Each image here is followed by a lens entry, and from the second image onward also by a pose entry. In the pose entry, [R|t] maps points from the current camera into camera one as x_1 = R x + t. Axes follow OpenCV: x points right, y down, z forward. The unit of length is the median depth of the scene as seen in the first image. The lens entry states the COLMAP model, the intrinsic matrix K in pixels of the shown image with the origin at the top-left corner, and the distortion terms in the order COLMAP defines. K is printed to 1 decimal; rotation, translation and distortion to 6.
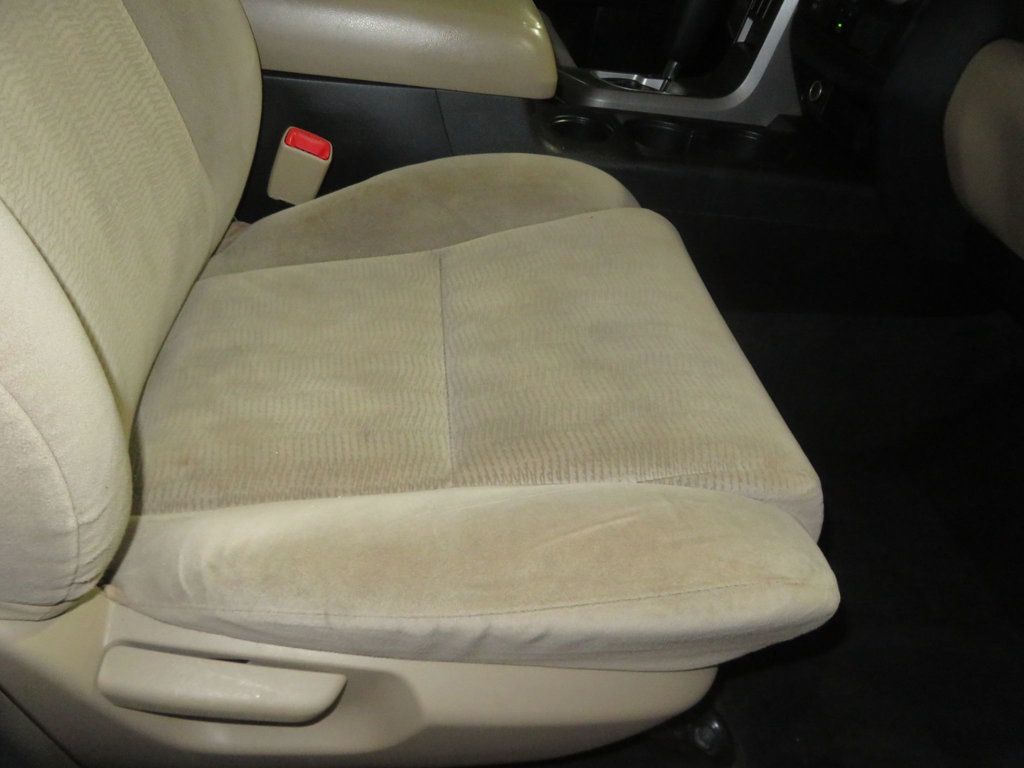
lens RADIAL K [[728.3, 0, 516.2], [0, 728.3, 383.7], [0, 0, 1]] dist [-0.001572, -0.007954]
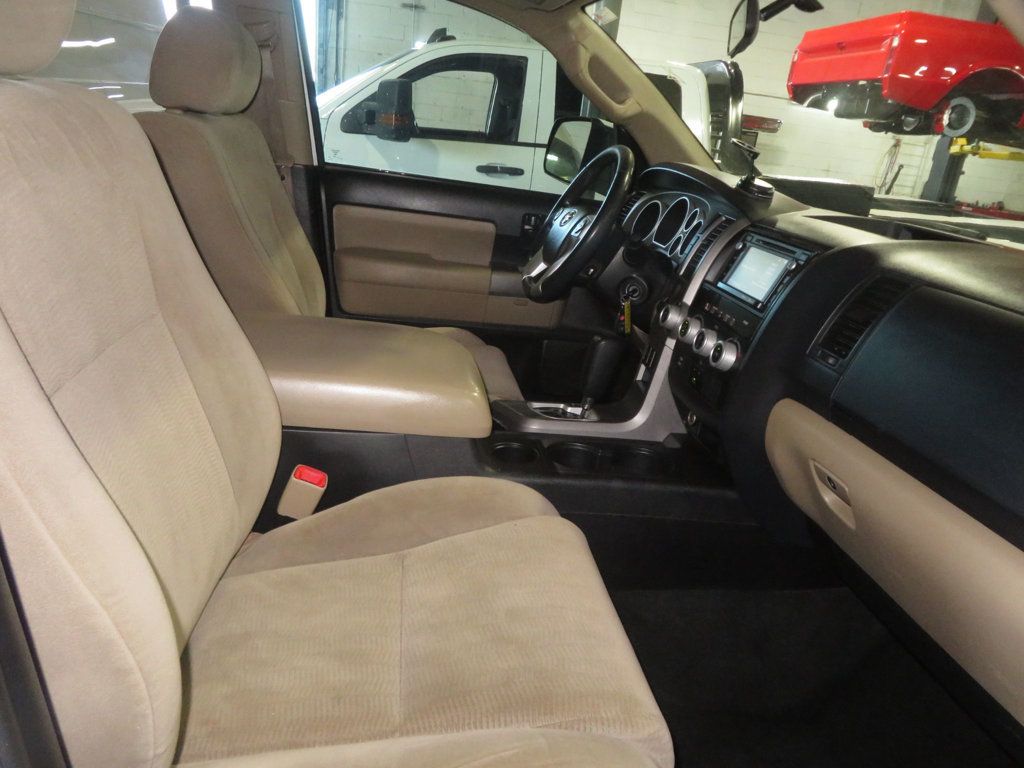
lens RADIAL K [[728.3, 0, 516.2], [0, 728.3, 383.7], [0, 0, 1]] dist [-0.001572, -0.007954]
pose [[0.999584, -0.022694, 0.017819, 0.115379], [0.027539, 0.934655, -0.354489, 0.010211], [-0.008610, 0.354832, 0.934890, -0.489177]]
